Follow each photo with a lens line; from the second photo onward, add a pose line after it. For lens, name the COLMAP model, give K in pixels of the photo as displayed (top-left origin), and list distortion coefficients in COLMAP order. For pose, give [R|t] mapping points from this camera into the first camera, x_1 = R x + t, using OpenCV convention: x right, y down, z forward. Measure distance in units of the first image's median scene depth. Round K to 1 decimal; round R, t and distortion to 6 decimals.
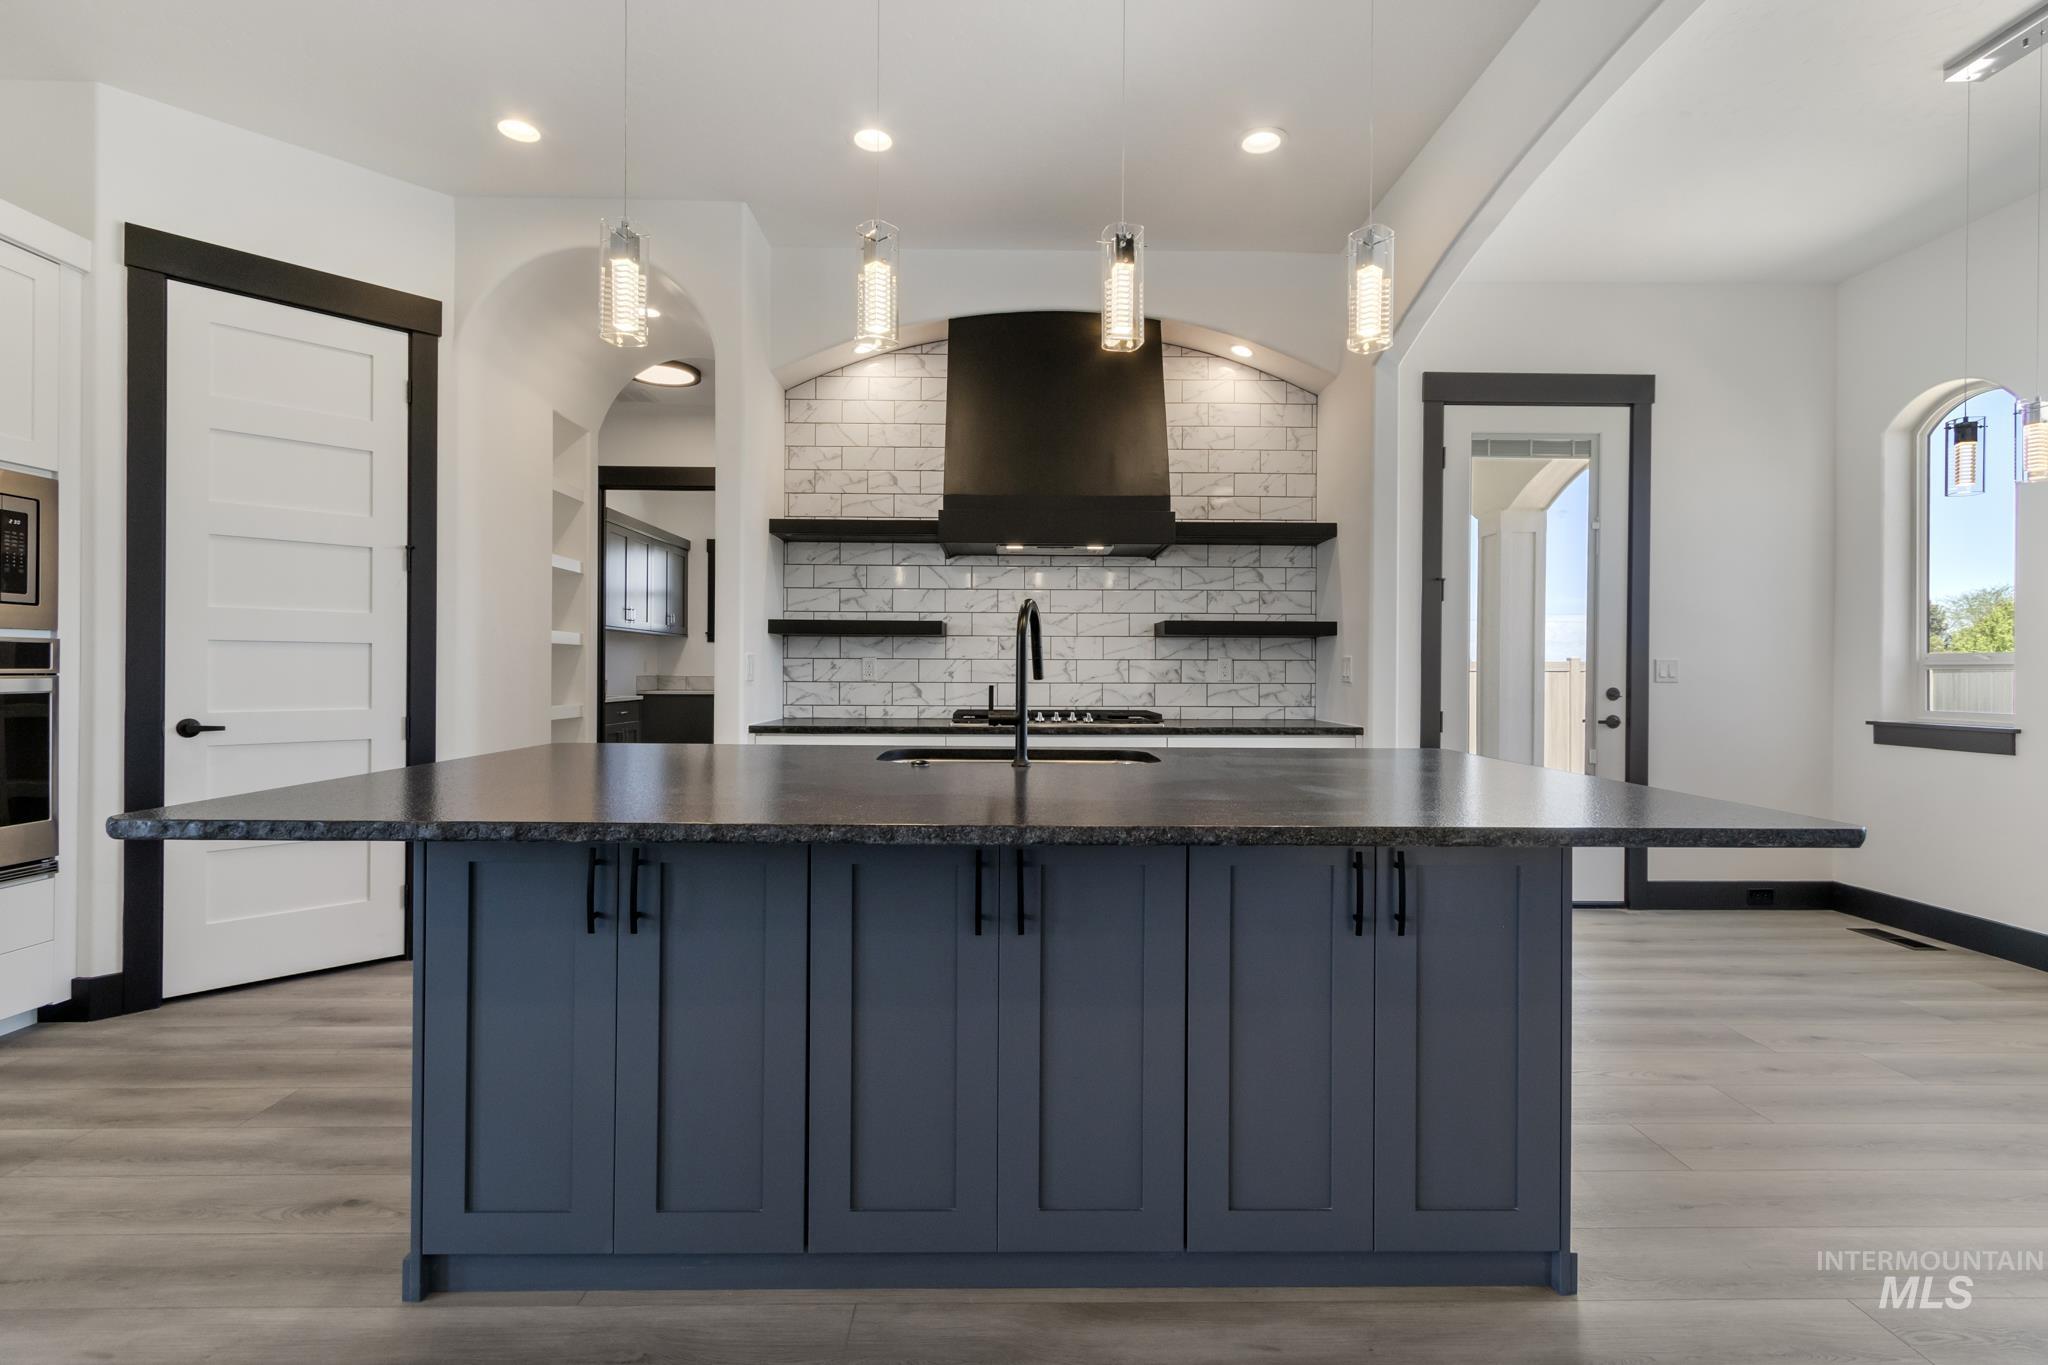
lens RADIAL K [[965.5, 0, 1021.4], [0, 965.5, 669.0], [0, 0, 1]] dist [0.008524, -0.002500]
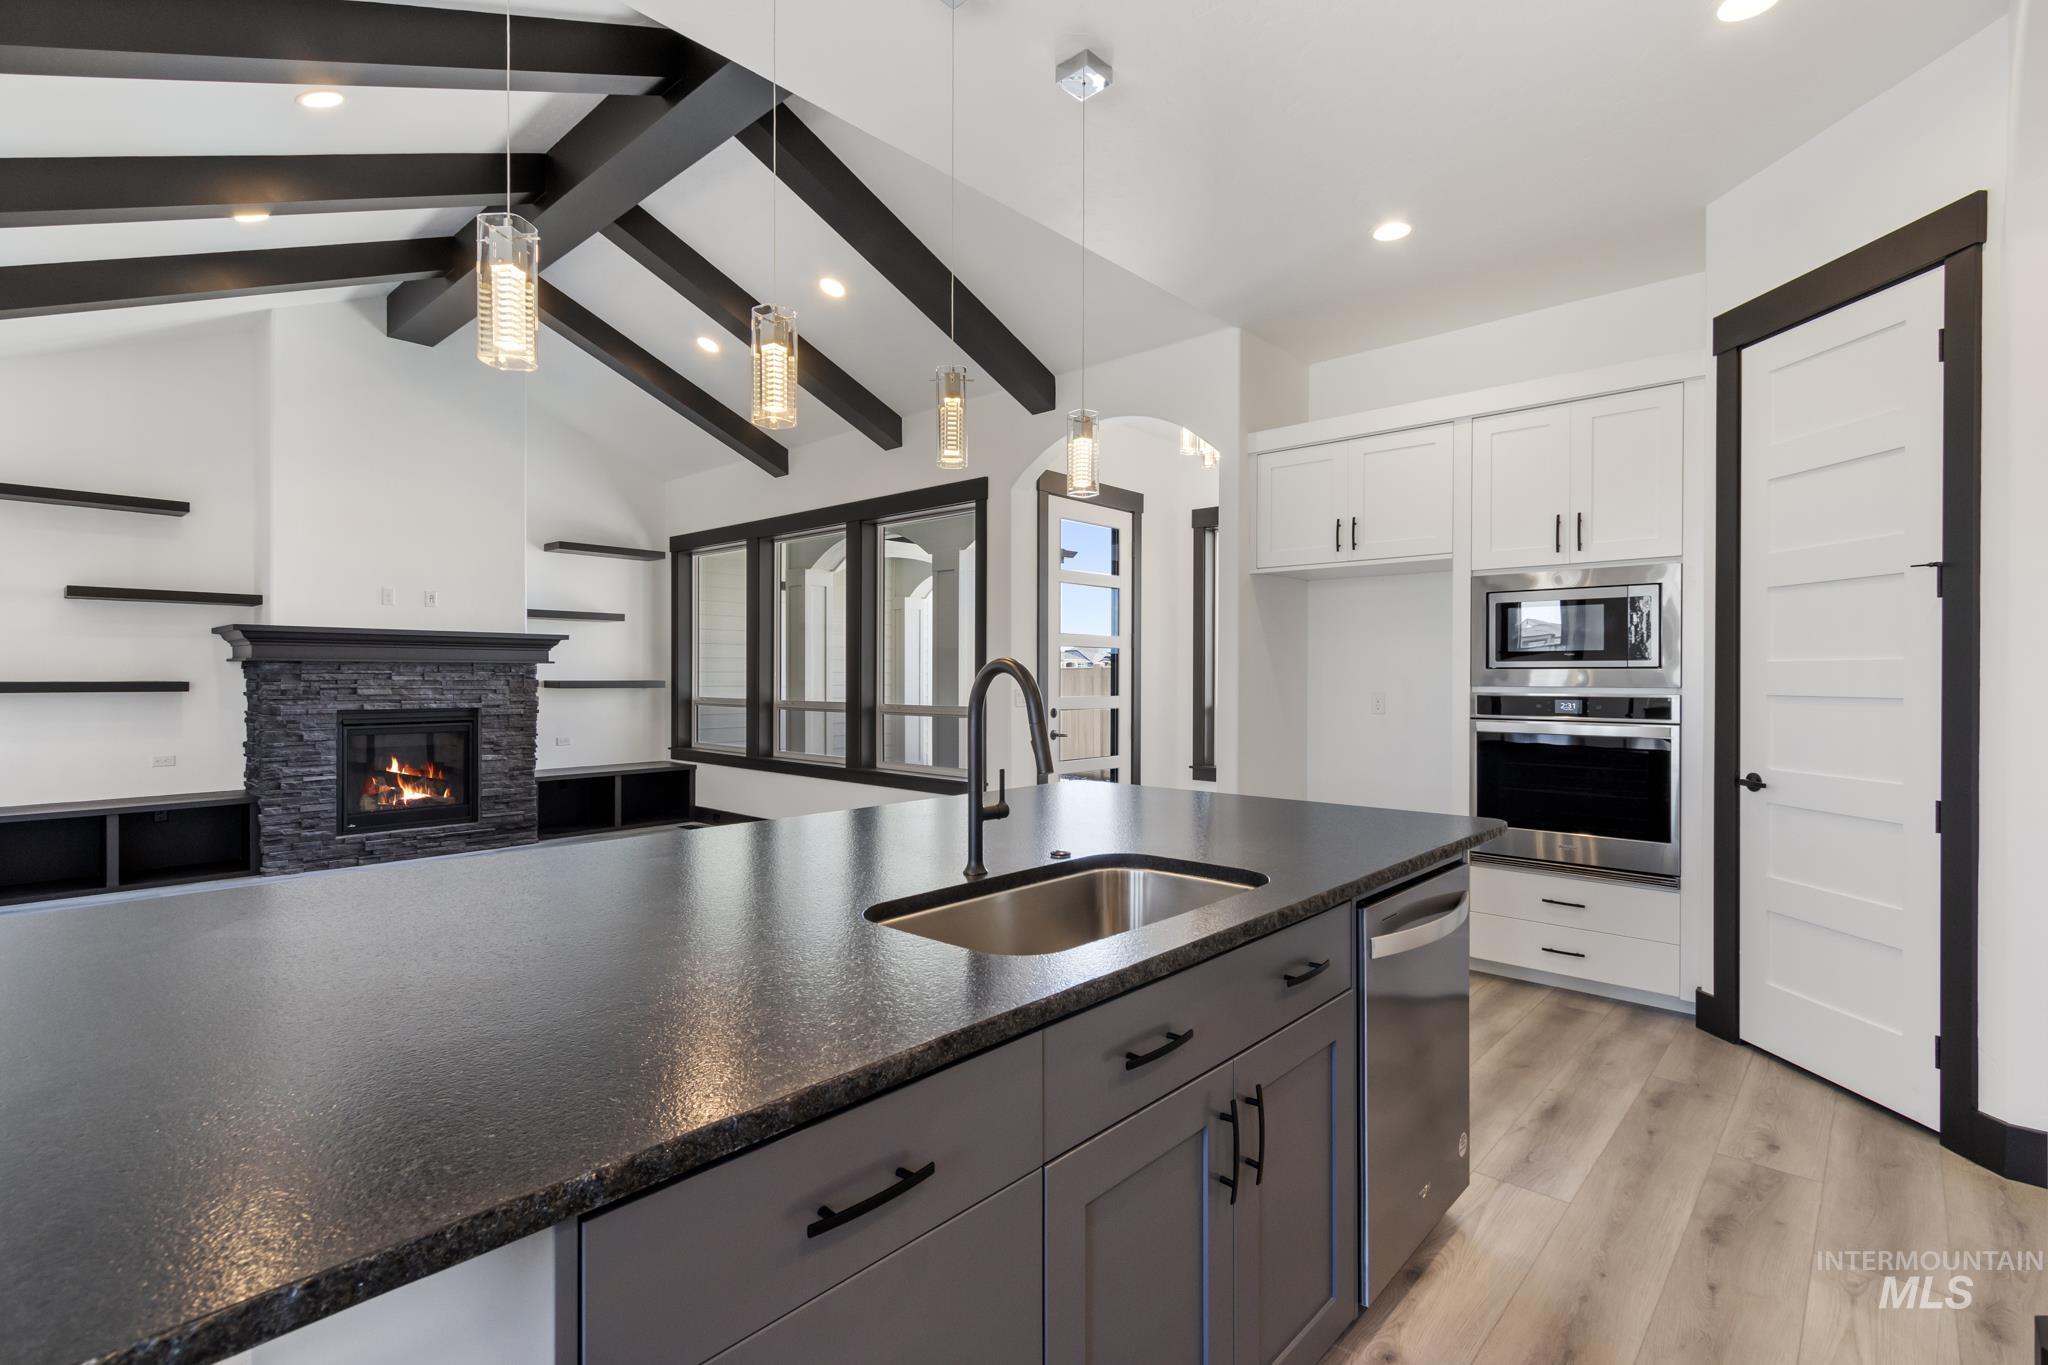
lens RADIAL K [[965.5, 0, 1029.8], [0, 965.5, 678.6], [0, 0, 1]] dist [0.008524, -0.002500]
pose [[-0.697047, -0.002160, -0.717022, 0.289071], [-0.004568, 0.999989, 0.001428, -0.033583], [0.717011, 0.004271, -0.697049, 0.854869]]
